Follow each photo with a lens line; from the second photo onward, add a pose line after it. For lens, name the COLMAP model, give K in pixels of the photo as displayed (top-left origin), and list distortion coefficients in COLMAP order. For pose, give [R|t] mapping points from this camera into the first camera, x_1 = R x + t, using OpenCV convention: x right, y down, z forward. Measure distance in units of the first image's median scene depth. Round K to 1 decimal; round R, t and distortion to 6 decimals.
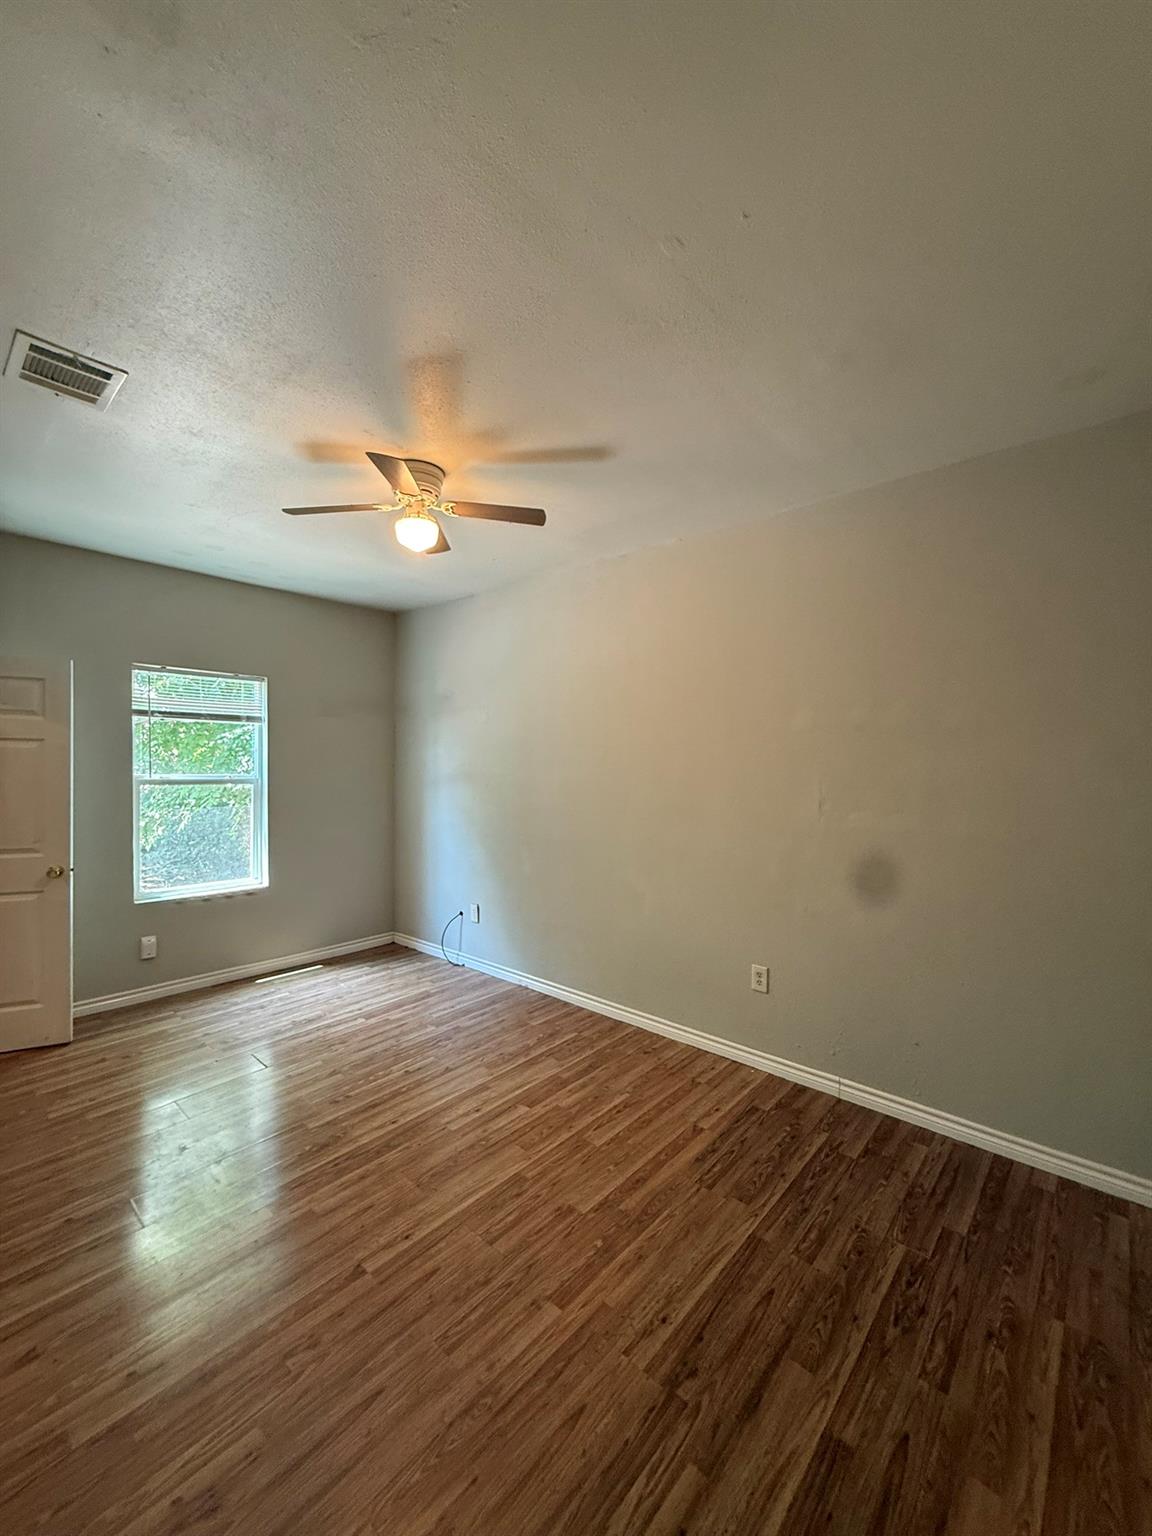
lens RADIAL K [[615.1, 0, 577.8], [0, 615.1, 769.3], [0, 0, 1]] dist [-0.002686, 0.000036]
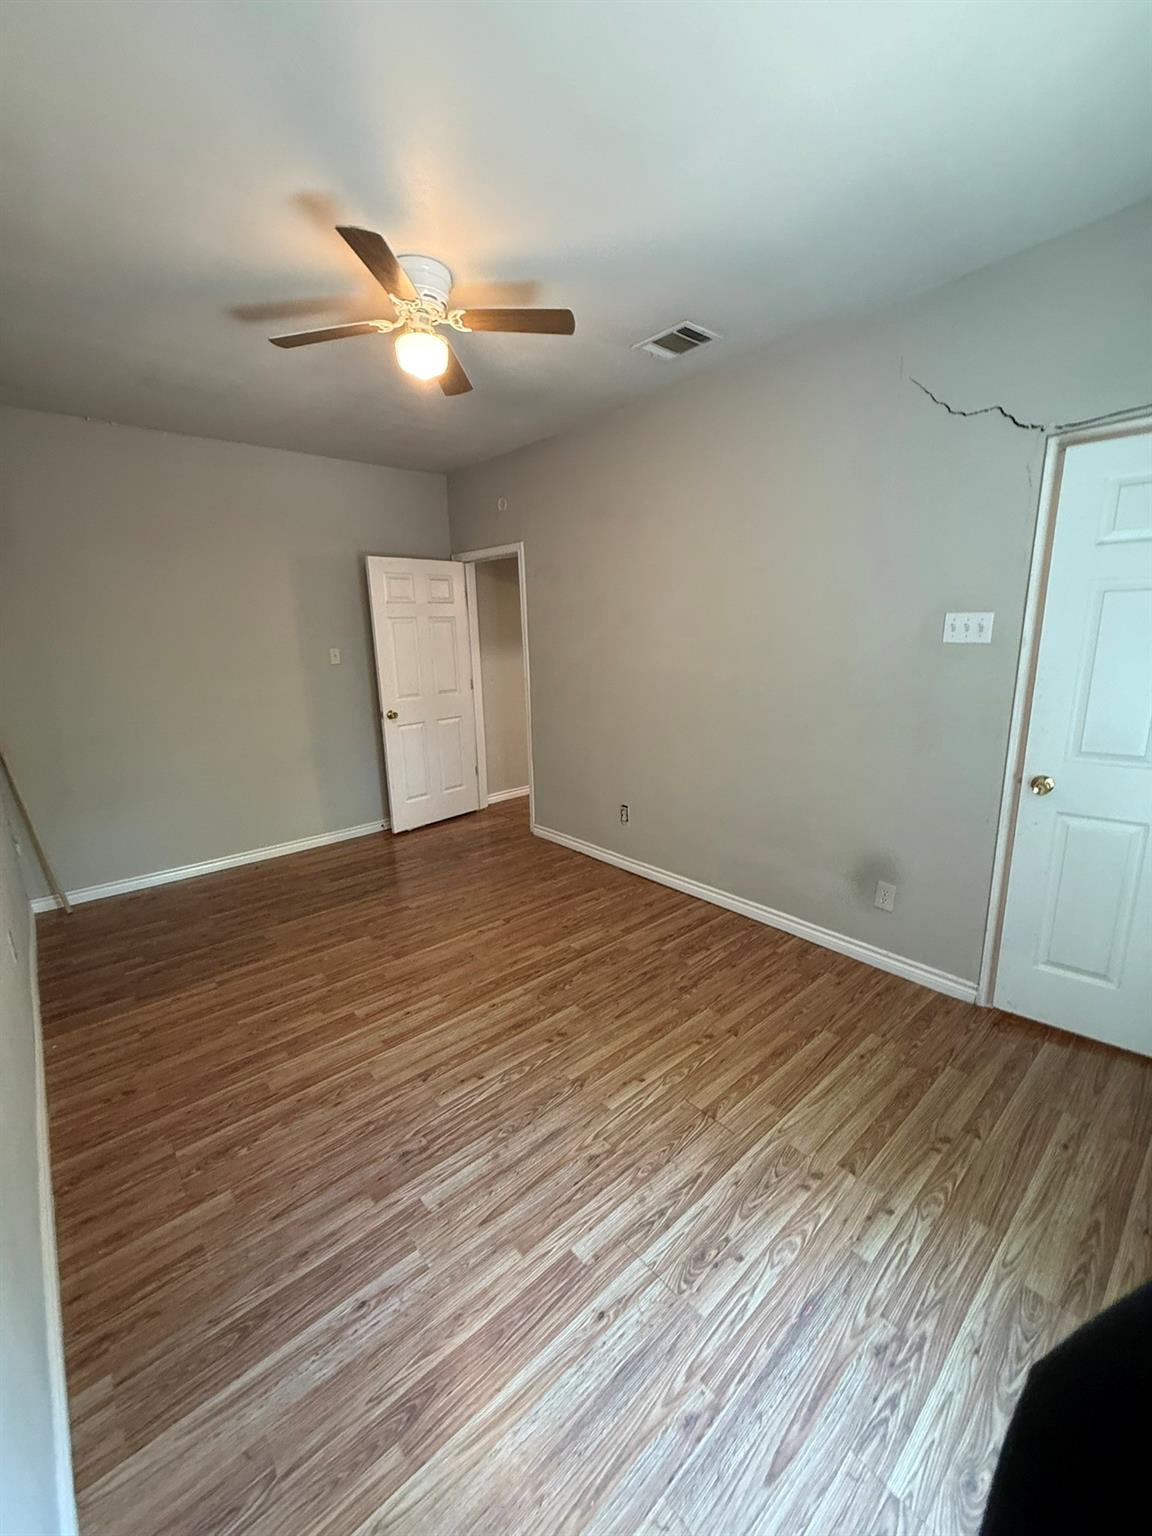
lens RADIAL K [[615.1, 0, 576.3], [0, 615.1, 769.0], [0, 0, 1]] dist [-0.002686, 0.000036]
pose [[-0.992151, -0.004718, 0.124954, -0.492010], [0.026483, 0.968690, 0.246858, -0.031230], [-0.122207, 0.248230, -0.960962, 1.634851]]
